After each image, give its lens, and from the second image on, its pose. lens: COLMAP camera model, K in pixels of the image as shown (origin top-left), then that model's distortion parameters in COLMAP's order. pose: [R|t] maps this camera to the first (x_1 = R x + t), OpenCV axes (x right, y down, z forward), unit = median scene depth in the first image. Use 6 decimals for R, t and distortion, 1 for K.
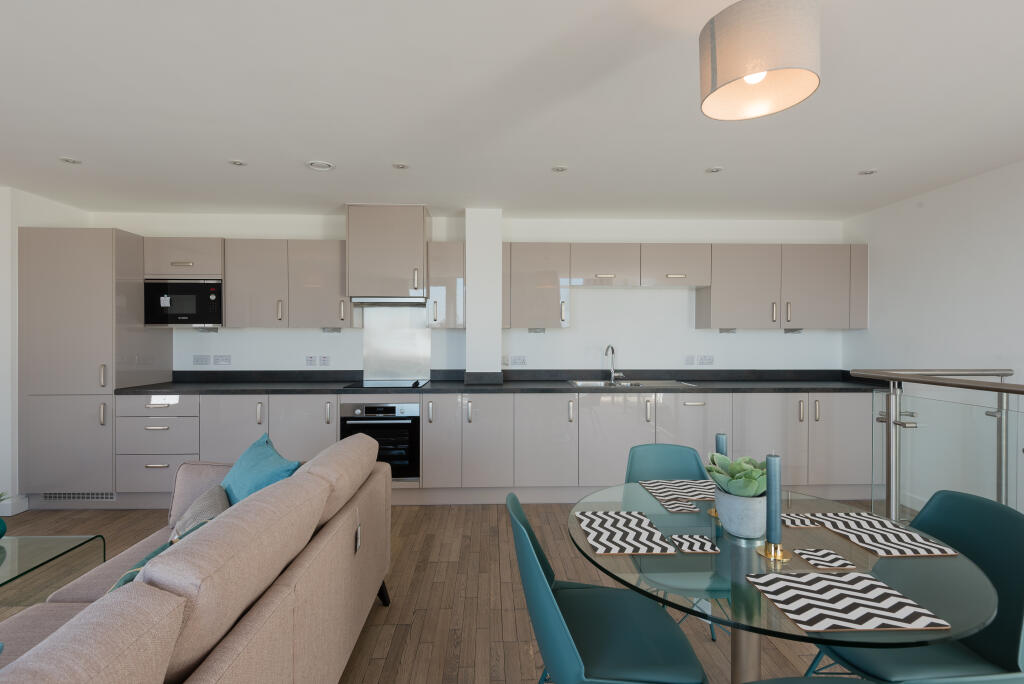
lens RADIAL K [[472.0, 0, 513.7], [0, 472.0, 340.7], [0, 0, 1]] dist [0.013977, -0.006162]
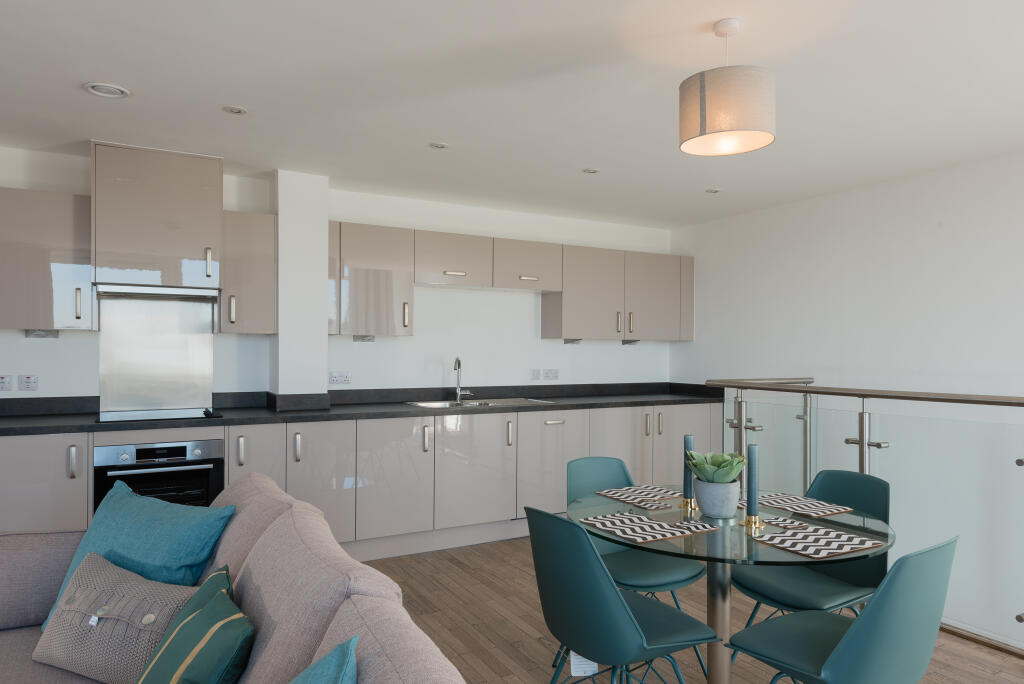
lens RADIAL K [[662.7, 0, 508.6], [0, 662.7, 354.7], [0, 0, 1]] dist [0.035774, -0.032655]
pose [[0.891582, 0.001824, 0.452856, -0.253167], [-0.003149, 0.999993, 0.002171, 0.001814], [-0.452848, -0.003362, 0.891581, -0.080370]]
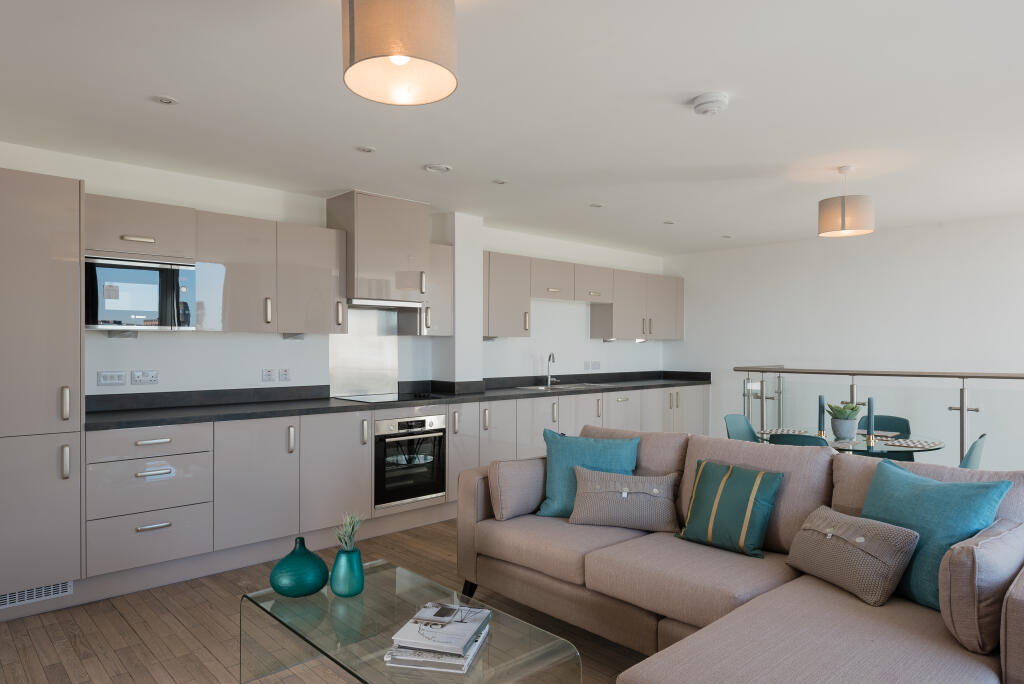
lens RADIAL K [[662.7, 0, 516.3], [0, 662.7, 352.2], [0, 0, 1]] dist [0.035774, -0.032655]
pose [[0.741625, -0.004814, 0.670797, -0.928071], [0.002685, 0.999988, 0.004208, 0.000839], [-0.670809, -0.001320, 0.741629, -0.089781]]
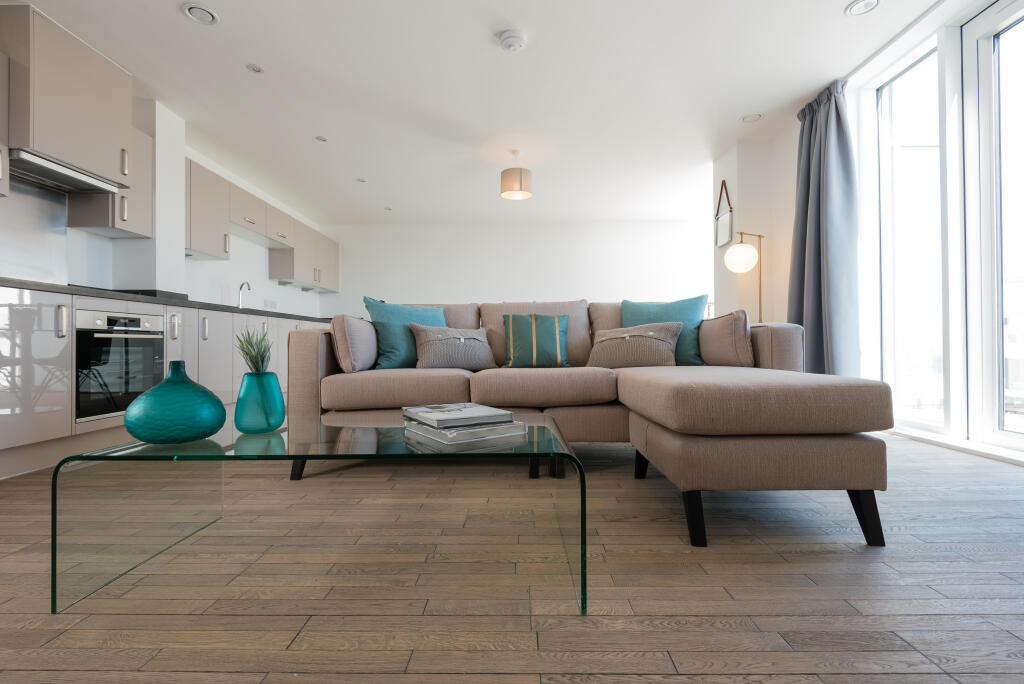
lens RADIAL K [[472.0, 0, 531.1], [0, 472.0, 338.9], [0, 0, 1]] dist [0.013977, -0.006162]
pose [[0.022971, 0.011144, 0.999674, -0.967754], [0.018034, 0.999771, -0.011559, 0.181721], [-0.999573, 0.018294, 0.022764, 0.297549]]
